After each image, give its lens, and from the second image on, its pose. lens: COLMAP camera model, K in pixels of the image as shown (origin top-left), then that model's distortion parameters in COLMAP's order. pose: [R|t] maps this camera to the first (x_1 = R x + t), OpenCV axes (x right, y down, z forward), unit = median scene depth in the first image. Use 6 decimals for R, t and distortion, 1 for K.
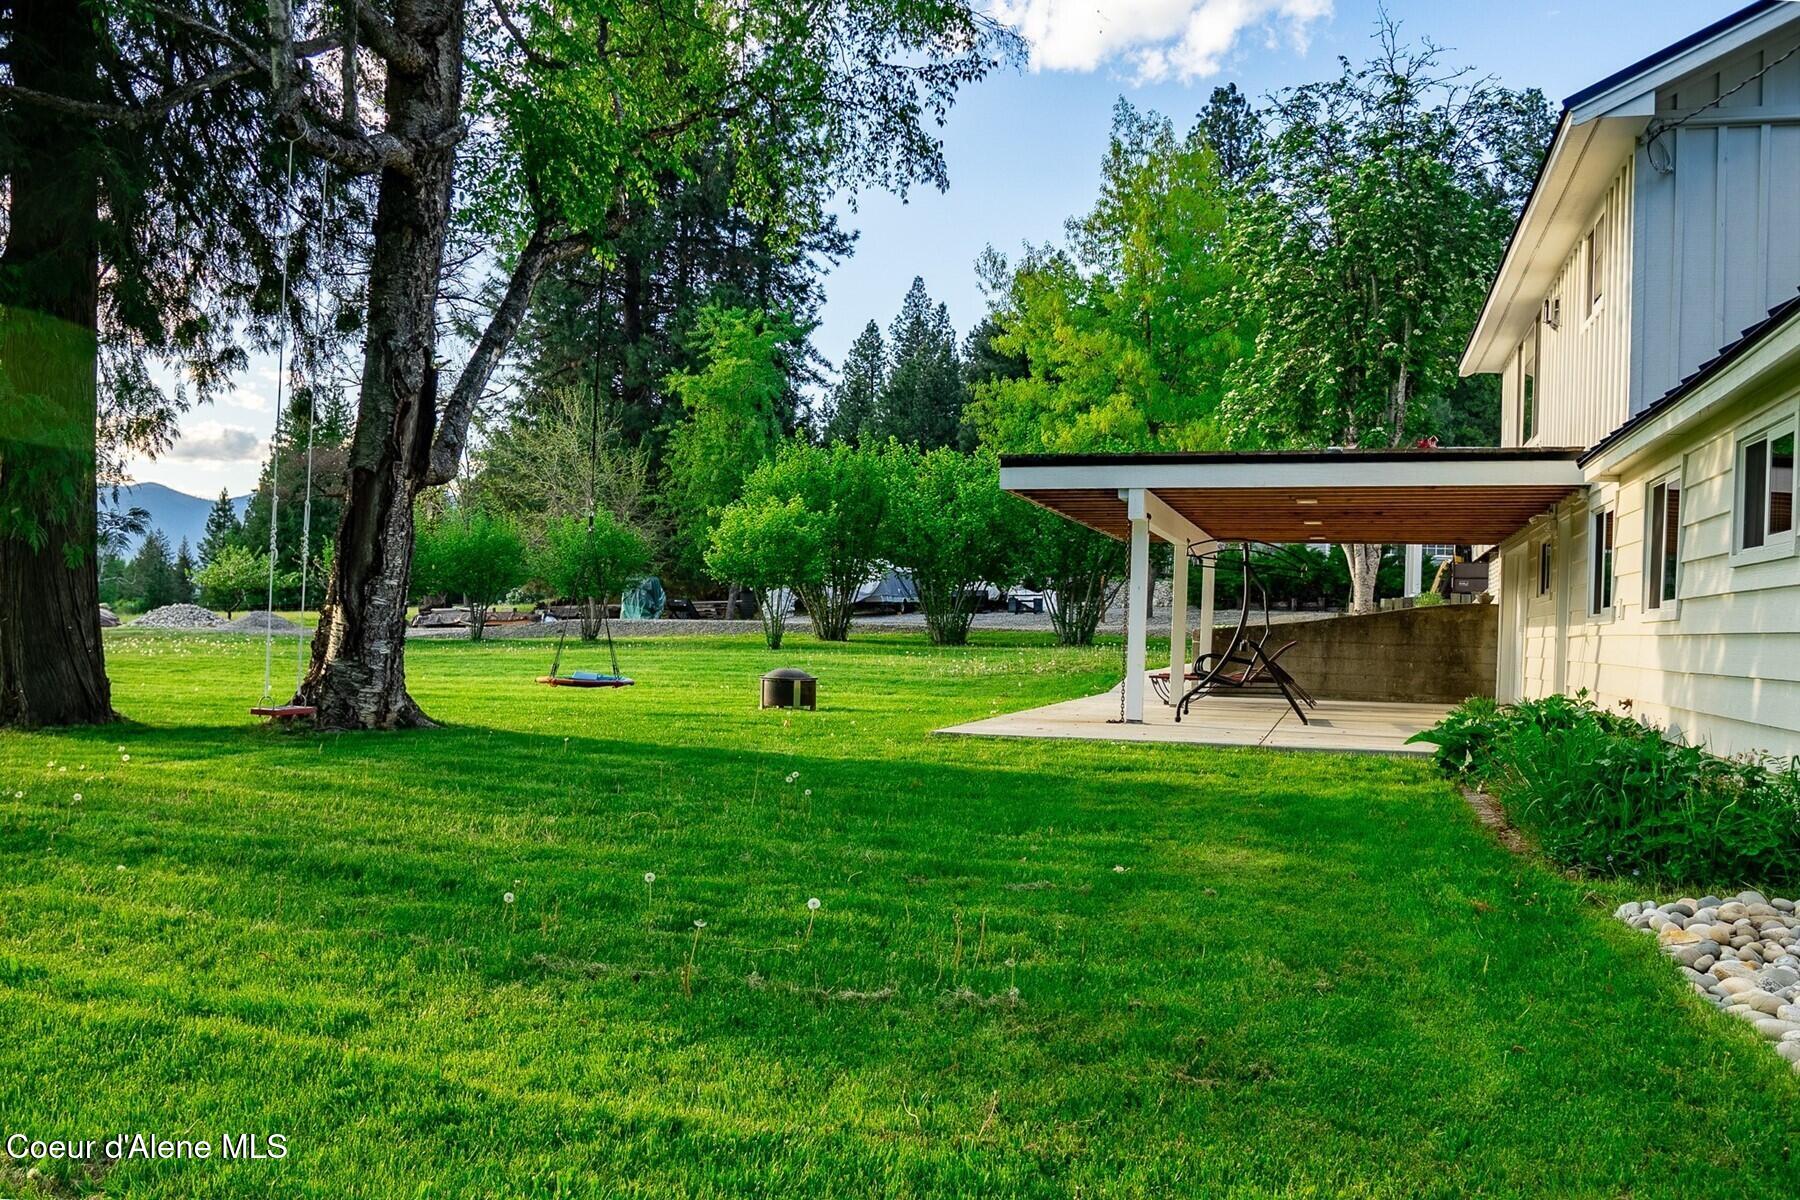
lens RADIAL K [[1441.4, 0, 900.0], [0, 1441.4, 600.0], [0, 0, 1]] dist [-0.142203, 0.162639]
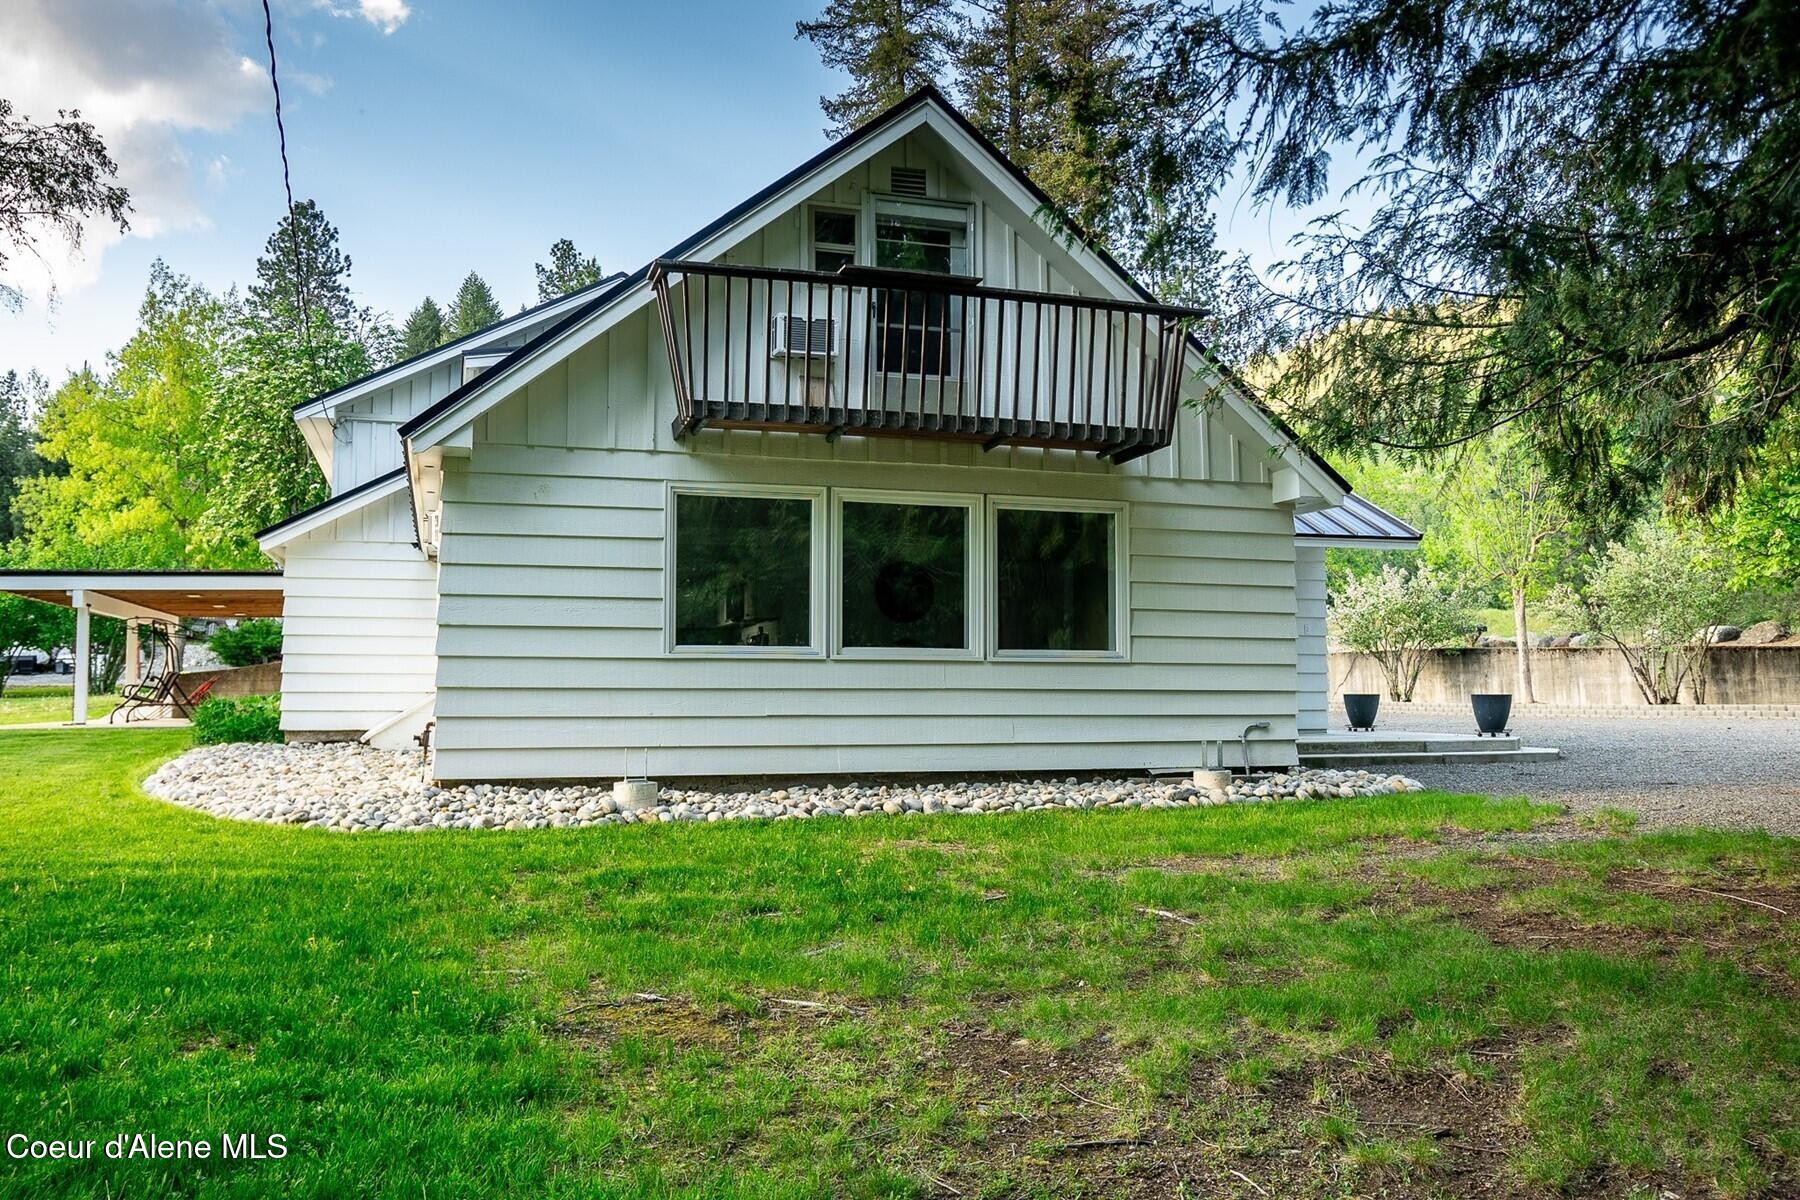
lens RADIAL K [[1441.4, 0, 900.0], [0, 1441.4, 600.0], [0, 0, 1]] dist [-0.142203, 0.162639]
pose [[0.832719, 0.003678, 0.553683, 0.020089], [0.021884, 0.998978, -0.039550, 0.009910], [-0.553263, 0.045051, 0.831788, -0.379000]]
